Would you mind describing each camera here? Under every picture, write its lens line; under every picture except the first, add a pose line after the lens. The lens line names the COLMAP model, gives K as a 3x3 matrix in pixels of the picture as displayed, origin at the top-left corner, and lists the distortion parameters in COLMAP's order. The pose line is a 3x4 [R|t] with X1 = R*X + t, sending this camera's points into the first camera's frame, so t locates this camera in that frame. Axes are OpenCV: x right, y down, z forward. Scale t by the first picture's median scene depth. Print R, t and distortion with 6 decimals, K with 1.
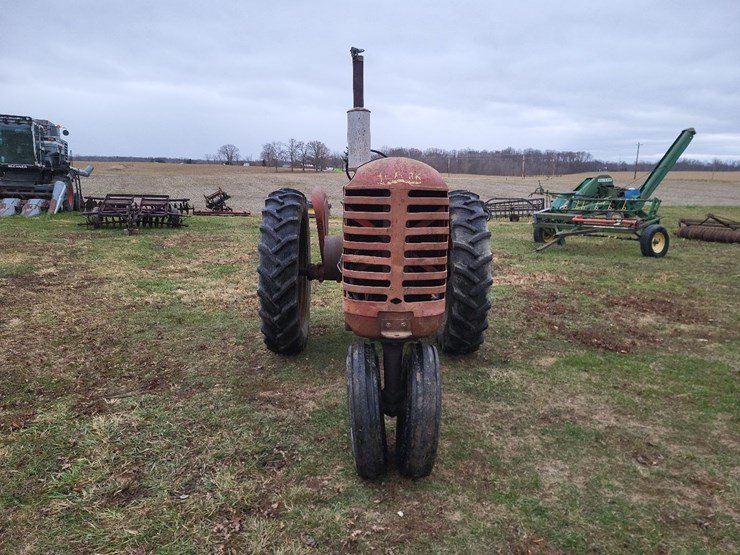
lens RADIAL K [[560.2, 0, 367.8], [0, 560.2, 280.2], [0, 0, 1]] dist [0.058769, -0.034157]
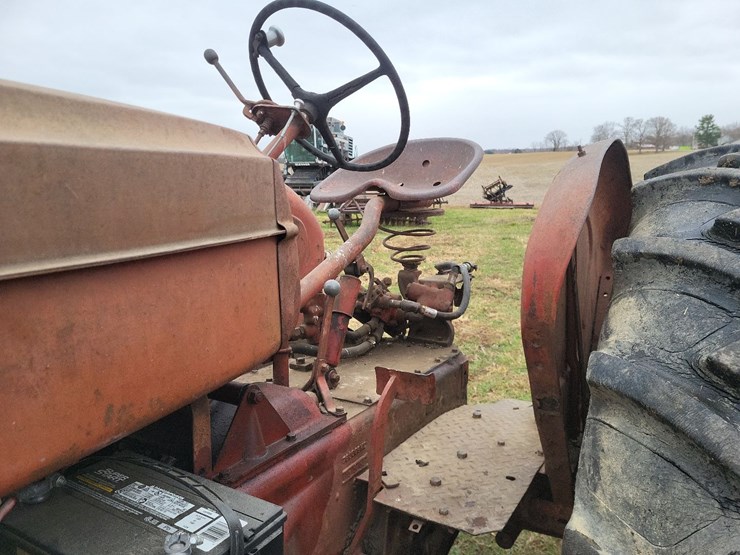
lens RADIAL K [[560.2, 0, 372.8], [0, 560.2, 276.9], [0, 0, 1]] dist [0.058769, -0.034157]
pose [[0.852365, 0.055942, -0.519946, 0.031575], [-0.048791, 0.998432, 0.027439, -0.022684], [0.520666, 0.001981, 0.853758, 0.150762]]
